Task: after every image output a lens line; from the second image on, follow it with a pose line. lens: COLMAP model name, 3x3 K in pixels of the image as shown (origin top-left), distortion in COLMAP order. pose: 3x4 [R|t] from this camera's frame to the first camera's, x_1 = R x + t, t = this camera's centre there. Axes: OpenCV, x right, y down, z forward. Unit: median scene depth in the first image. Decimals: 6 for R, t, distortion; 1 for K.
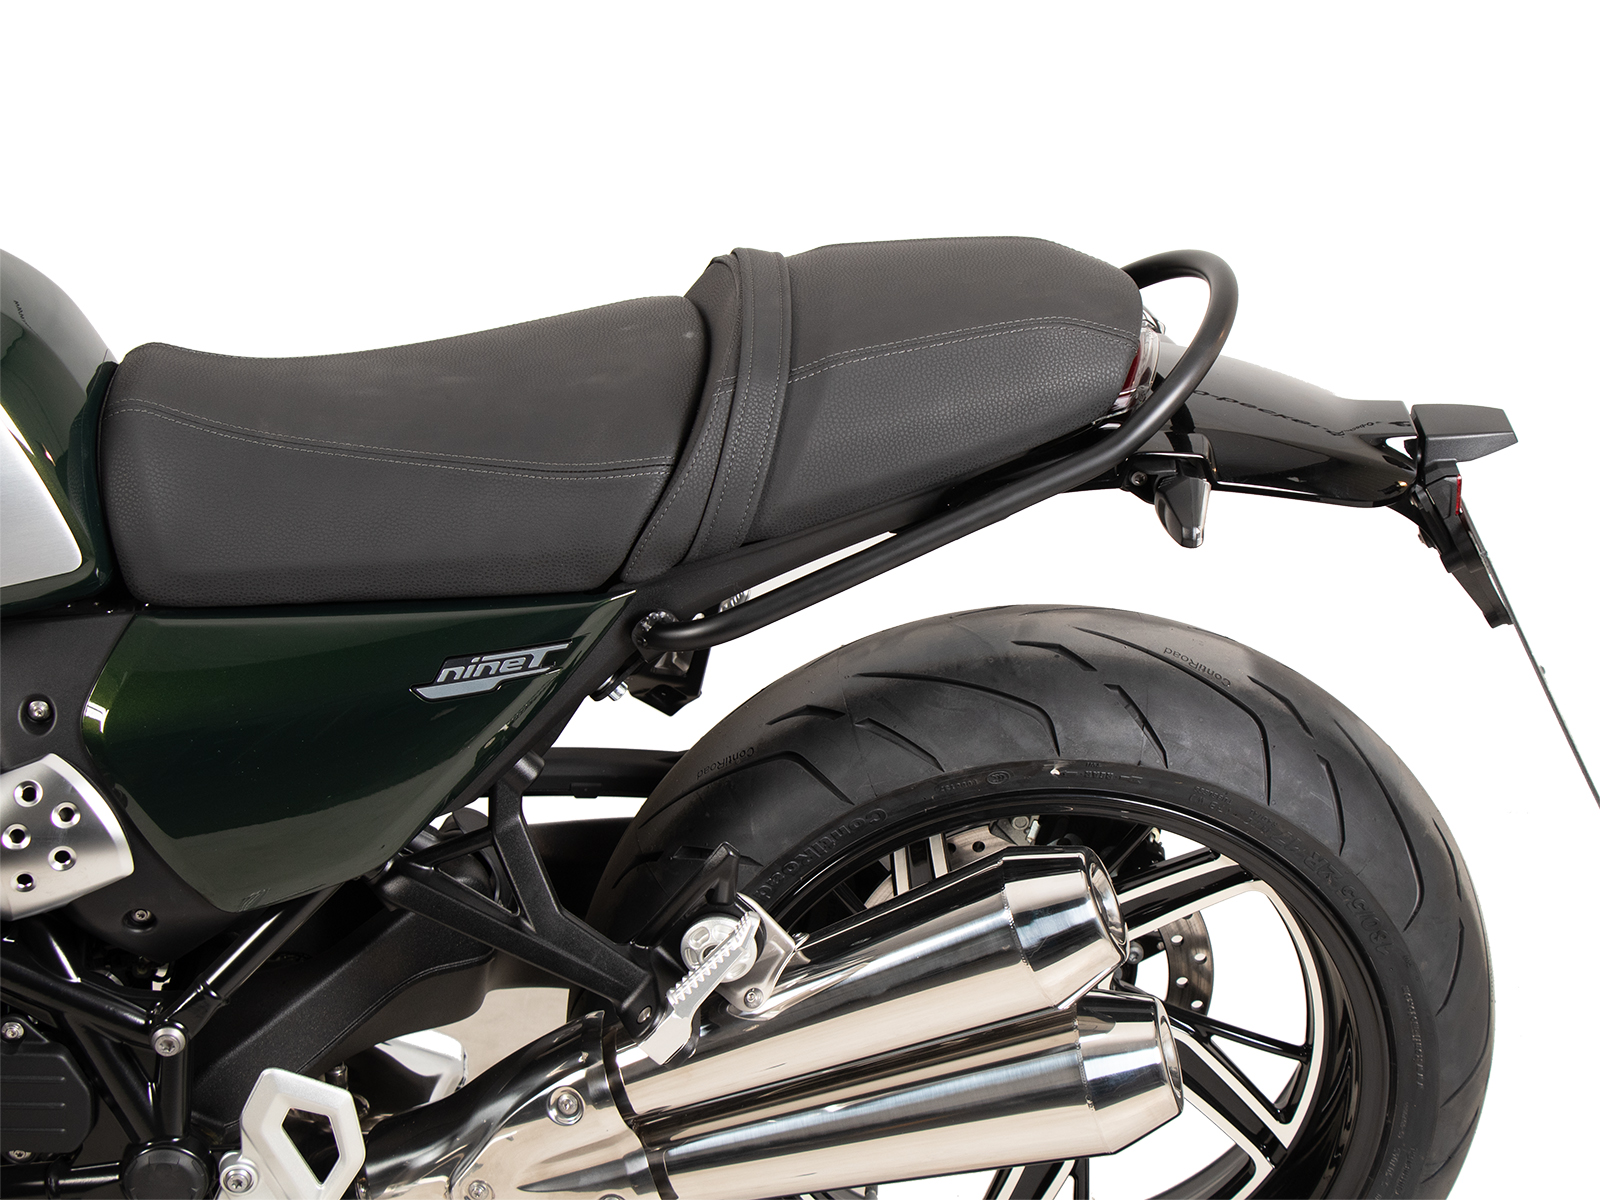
lens RADIAL K [[2549.6, 0, 800.0], [0, 2549.6, 600.0], [0, 0, 1]] dist [0.032385, 0.026941]
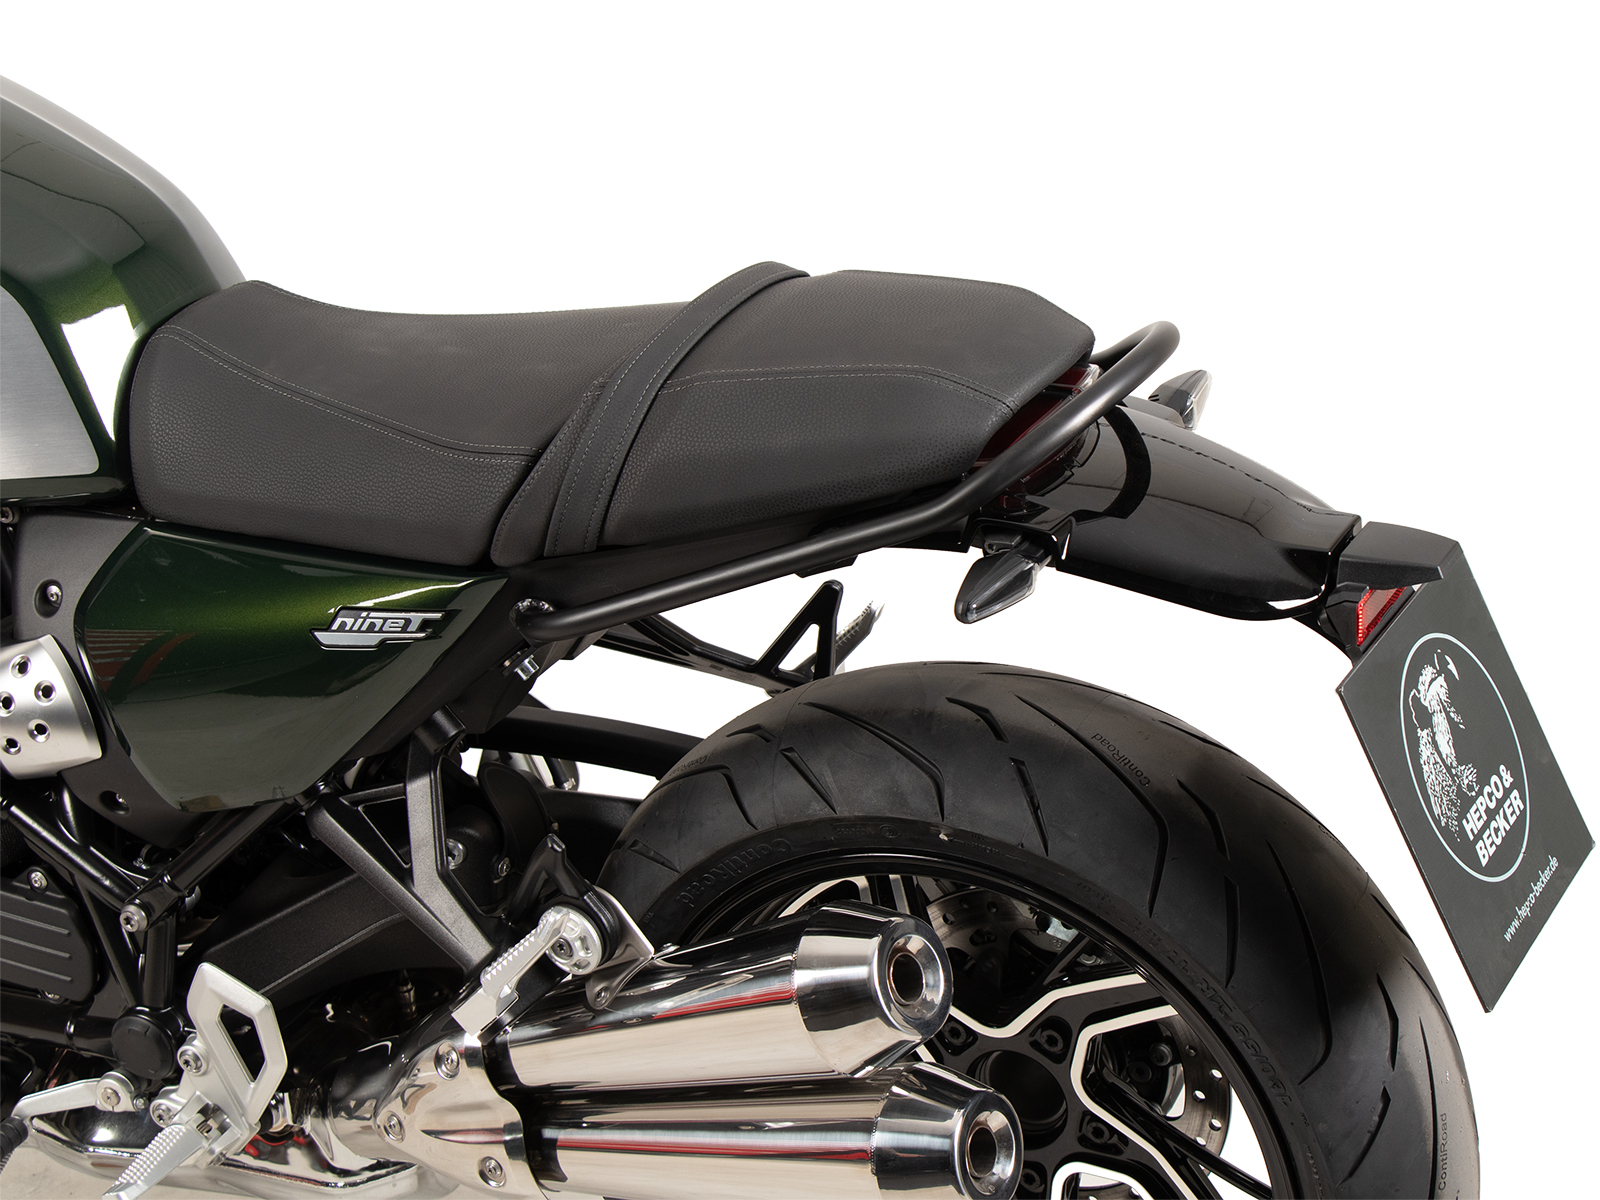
lens RADIAL K [[2549.6, 0, 800.0], [0, 2549.6, 600.0], [0, 0, 1]] dist [0.032385, 0.026941]
pose [[0.930152, 0.170033, -0.325431, 0.350747], [-0.171168, 0.984915, 0.025369, -0.036538], [0.324836, 0.032106, 0.945225, 0.065762]]
